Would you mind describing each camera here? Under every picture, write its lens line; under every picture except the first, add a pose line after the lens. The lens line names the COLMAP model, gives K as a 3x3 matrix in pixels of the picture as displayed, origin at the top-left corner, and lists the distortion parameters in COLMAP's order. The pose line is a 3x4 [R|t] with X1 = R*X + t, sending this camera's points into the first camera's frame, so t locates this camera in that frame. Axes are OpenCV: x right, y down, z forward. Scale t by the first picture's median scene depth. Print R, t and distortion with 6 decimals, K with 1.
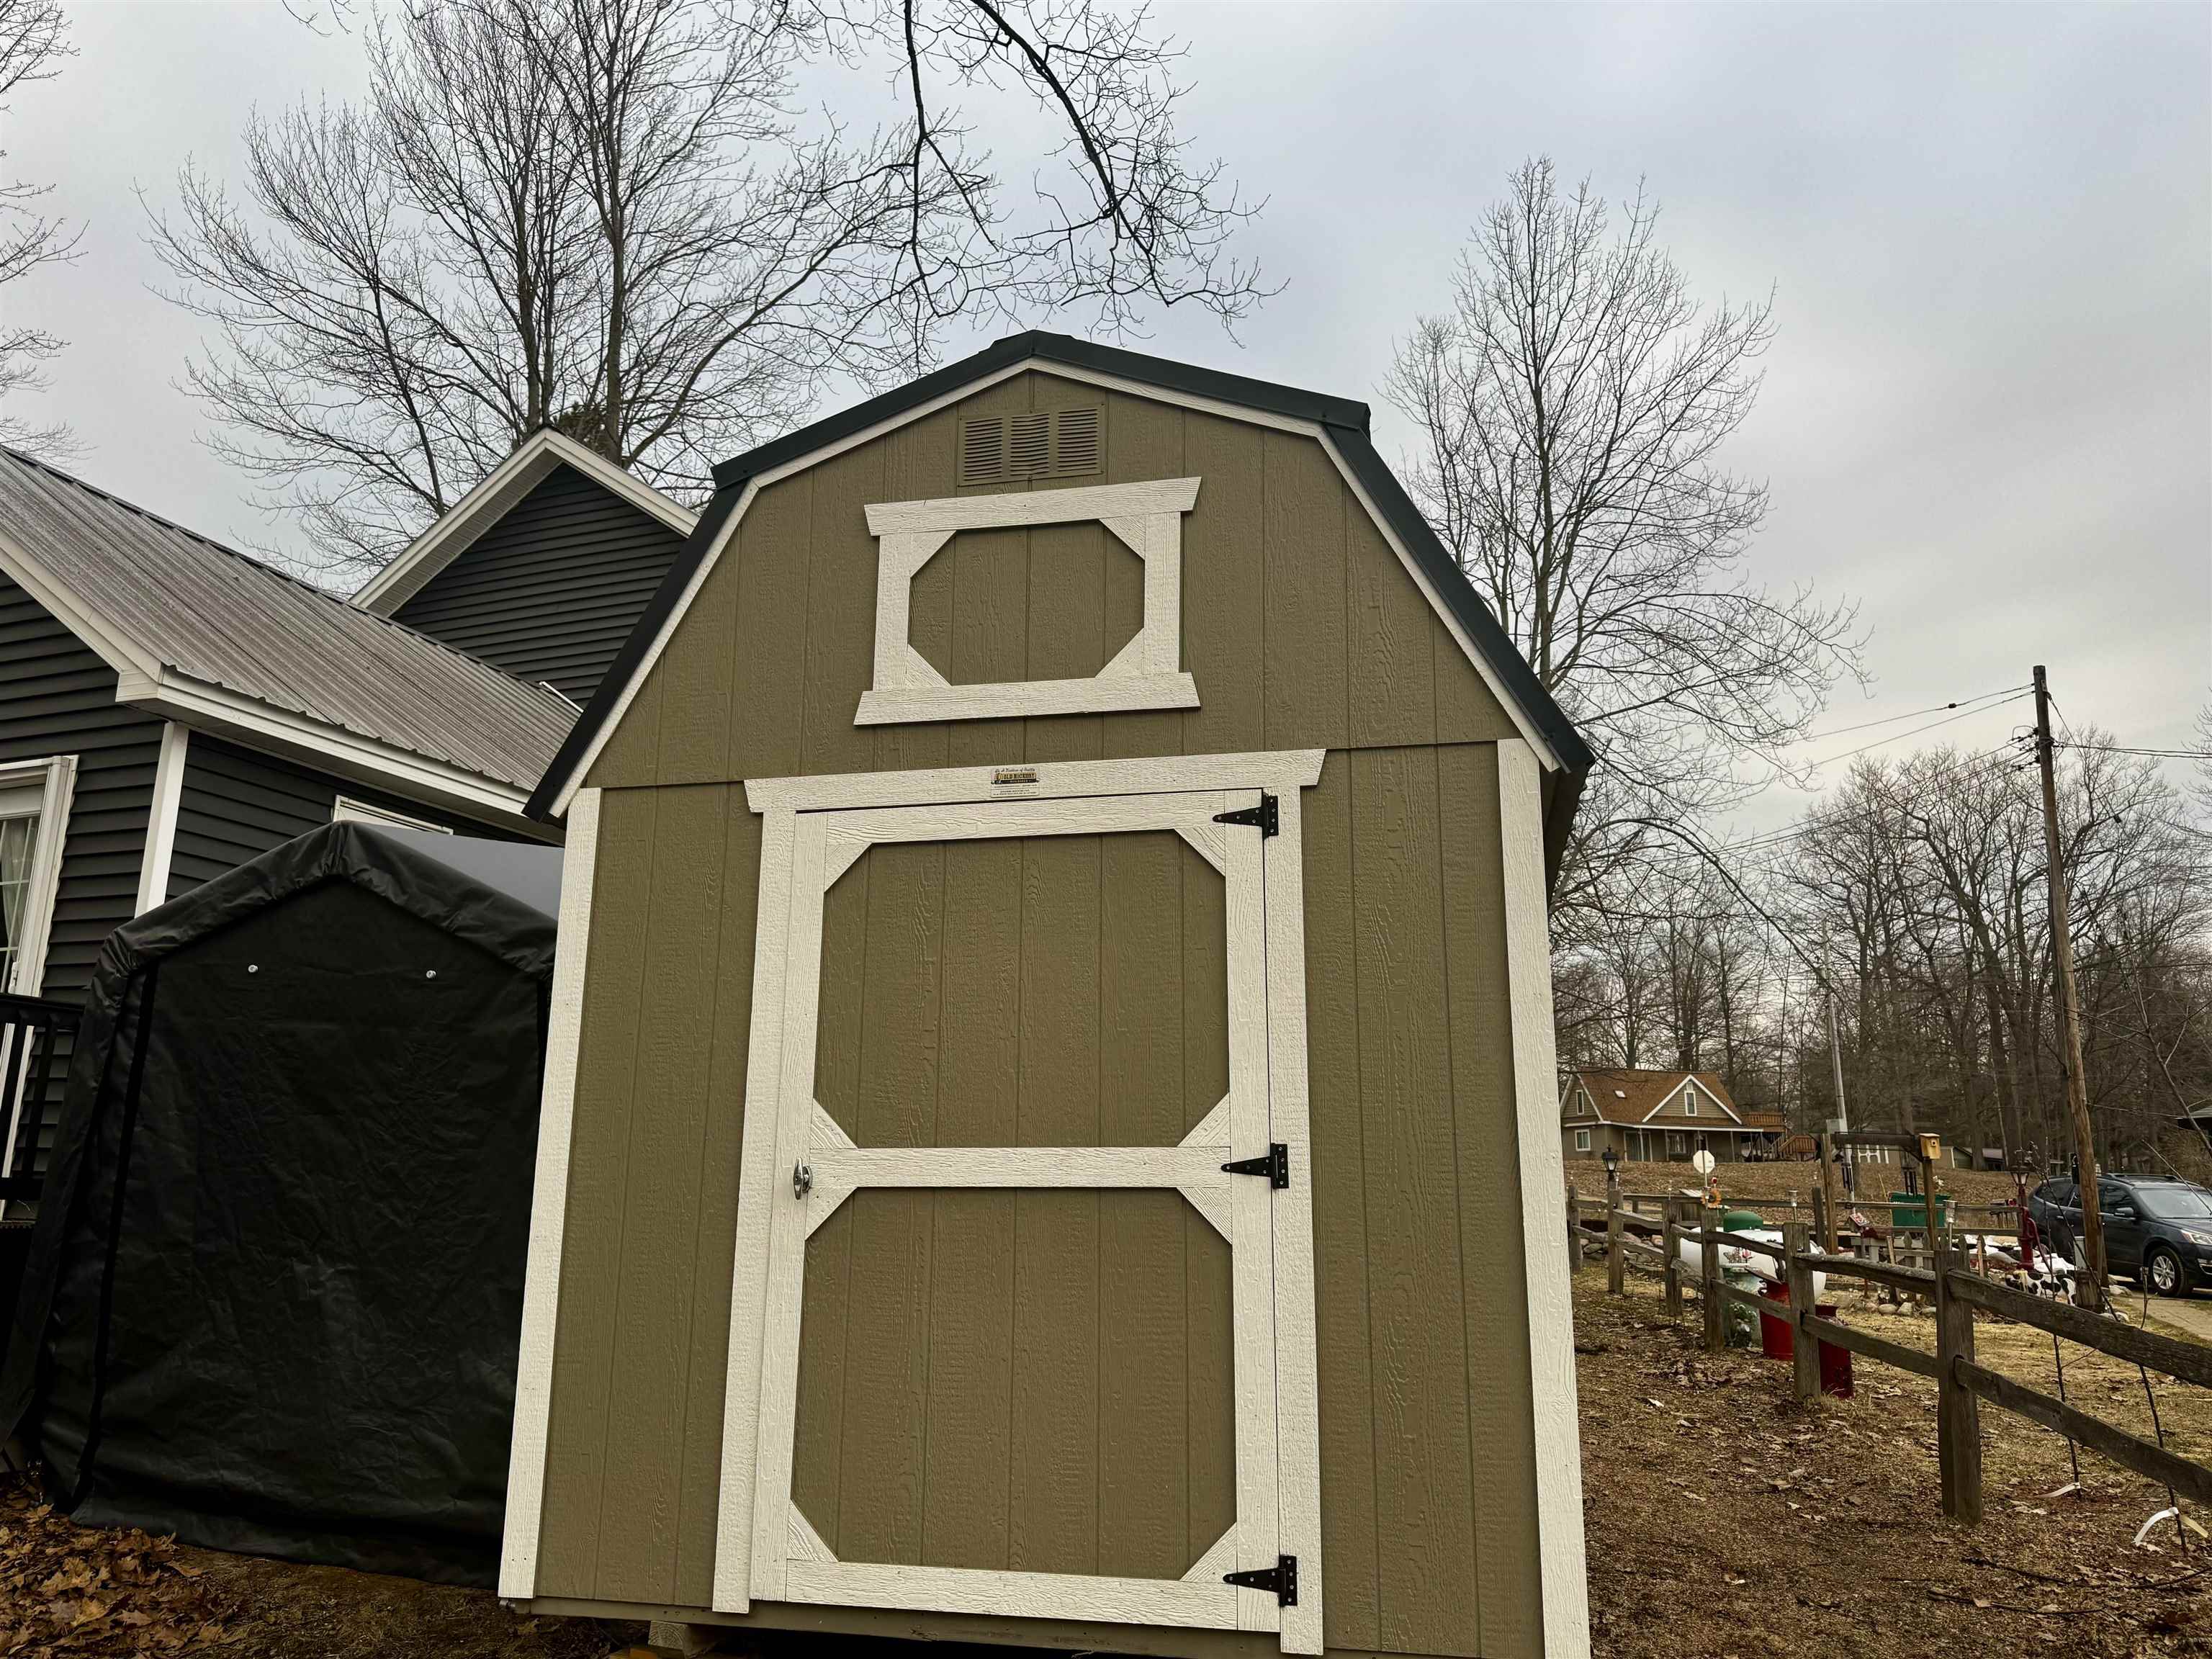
lens RADIAL K [[1642.5, 0, 1107.5], [0, 1642.5, 830.6], [0, 0, 1]] dist [0.068982, 0.000472]
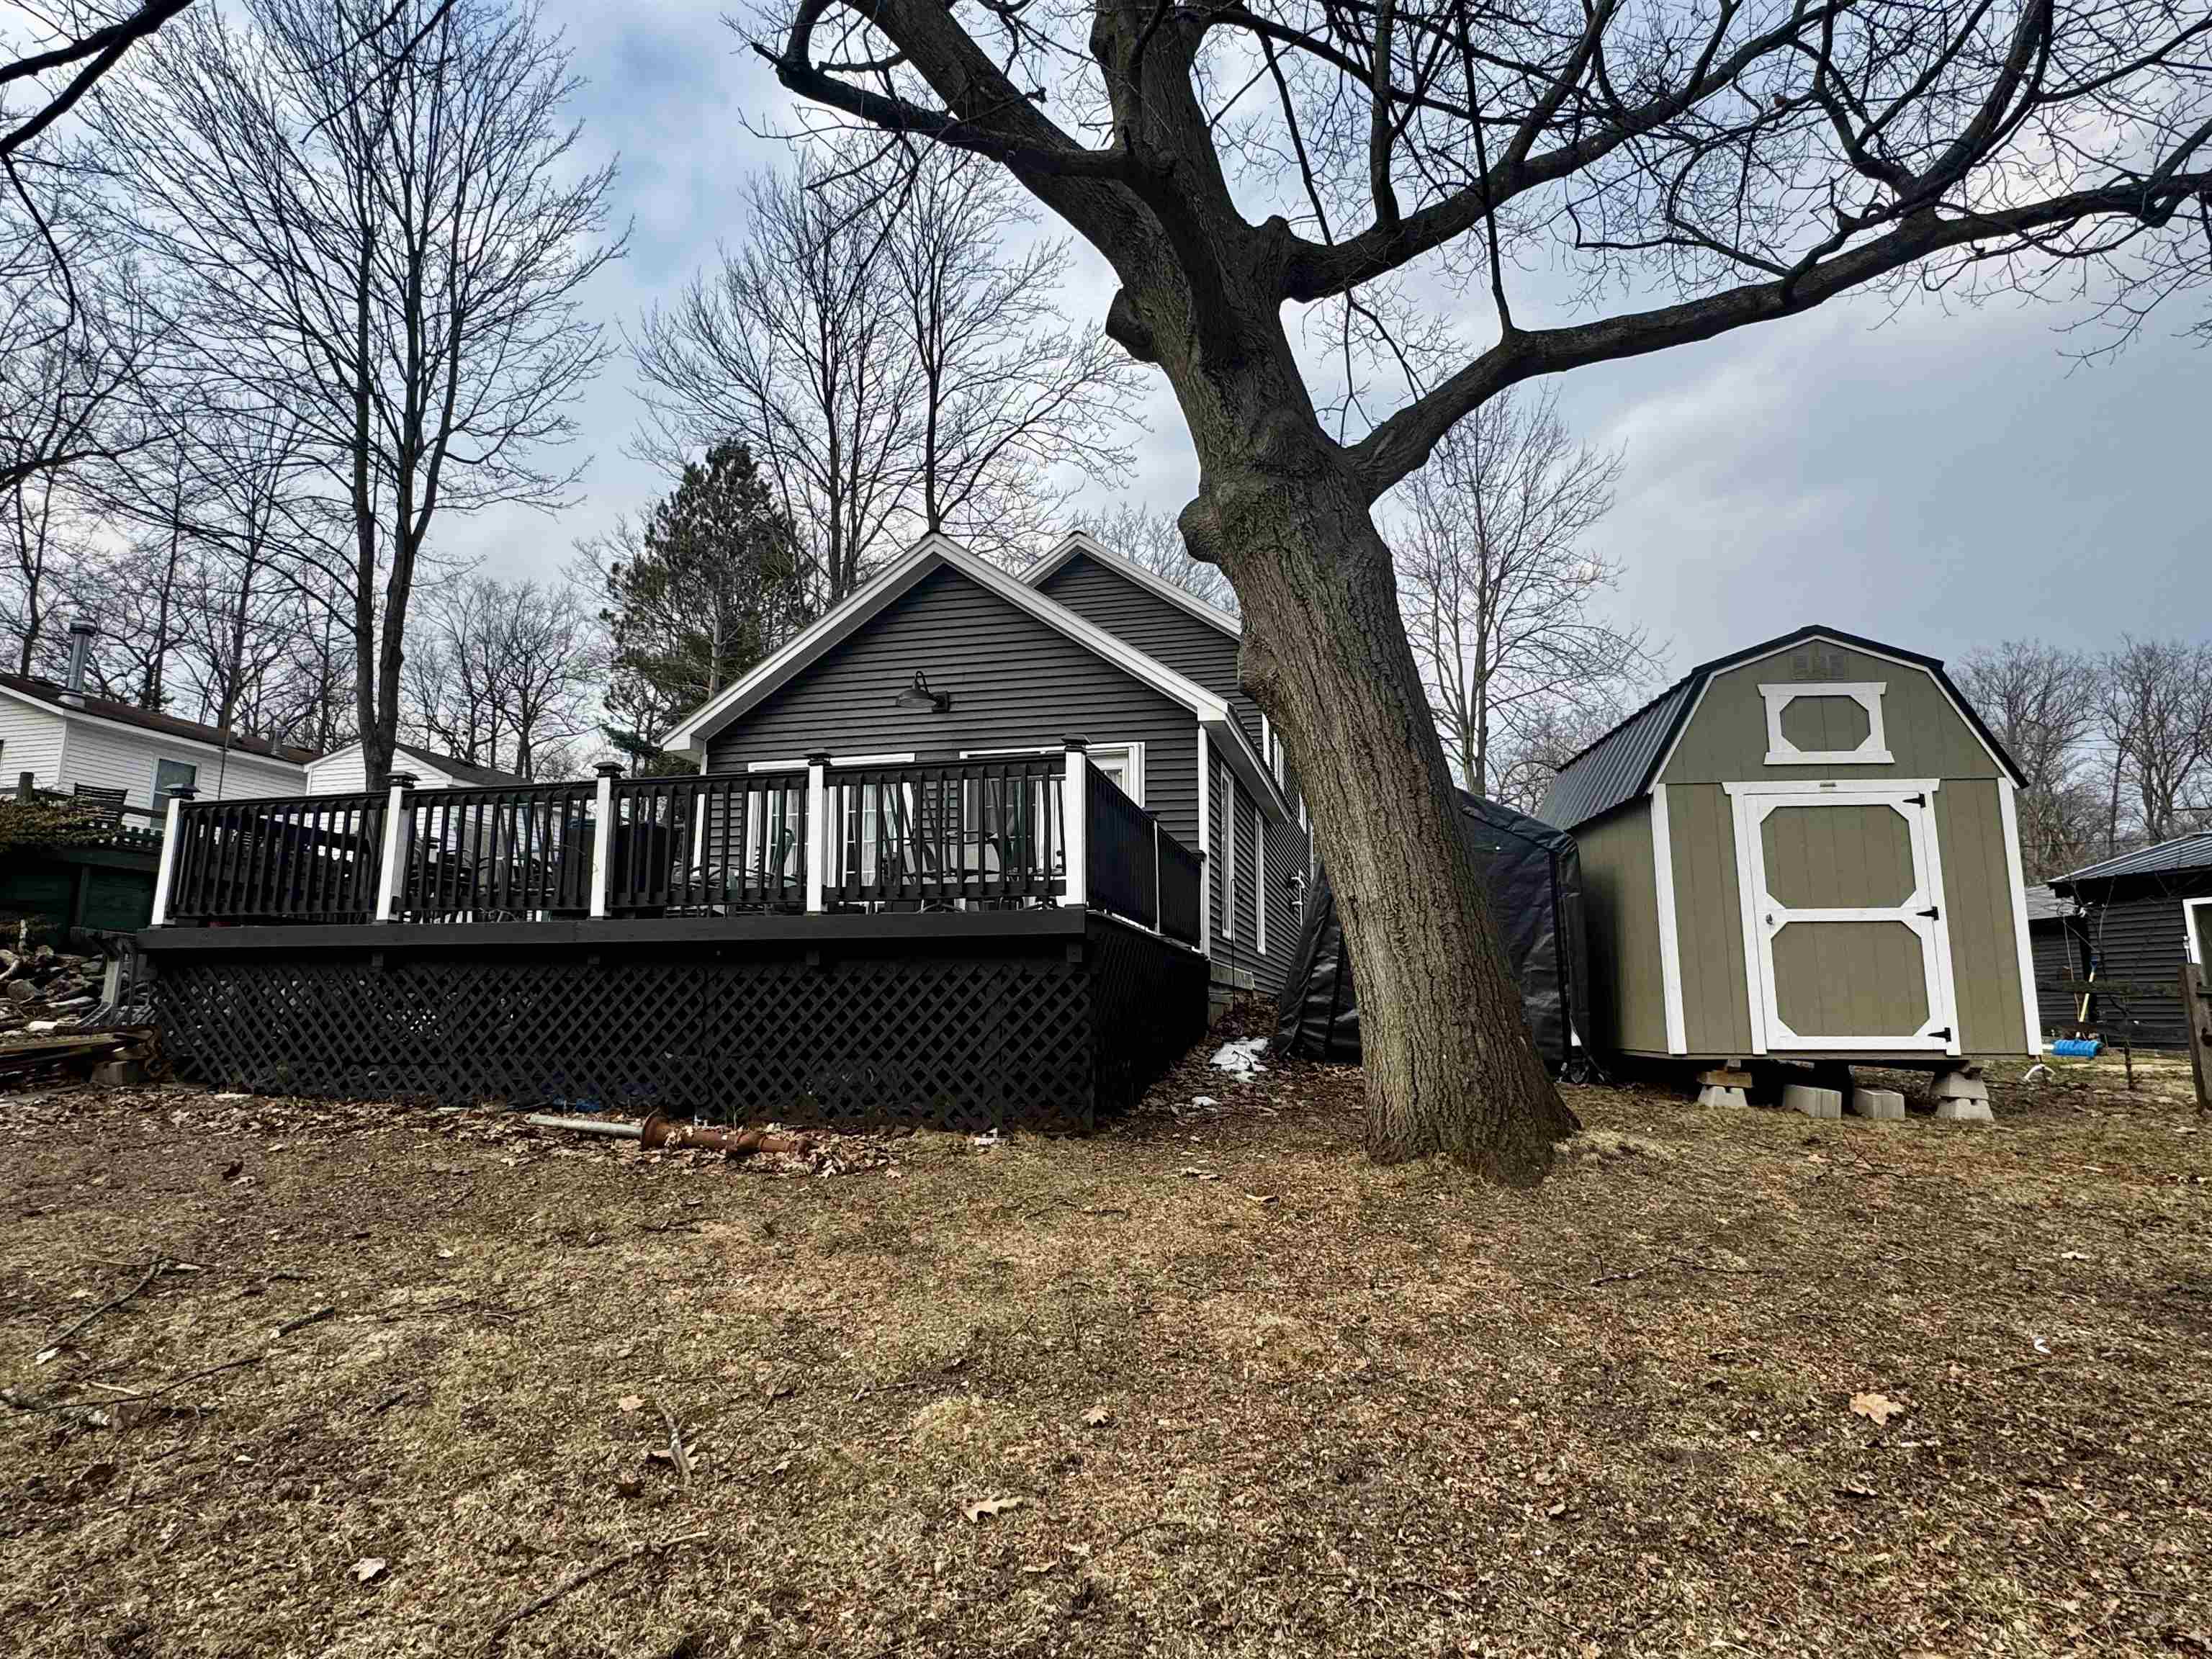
lens RADIAL K [[1181.3, 0, 1103.9], [0, 1181.3, 827.4], [0, 0, 1]] dist [-0.006002, 0.003579]
pose [[0.993680, 0.008320, 0.111945, -1.637792], [-0.017133, 0.996807, 0.077991, -0.102677], [-0.110939, -0.079416, 0.990649, -0.988299]]
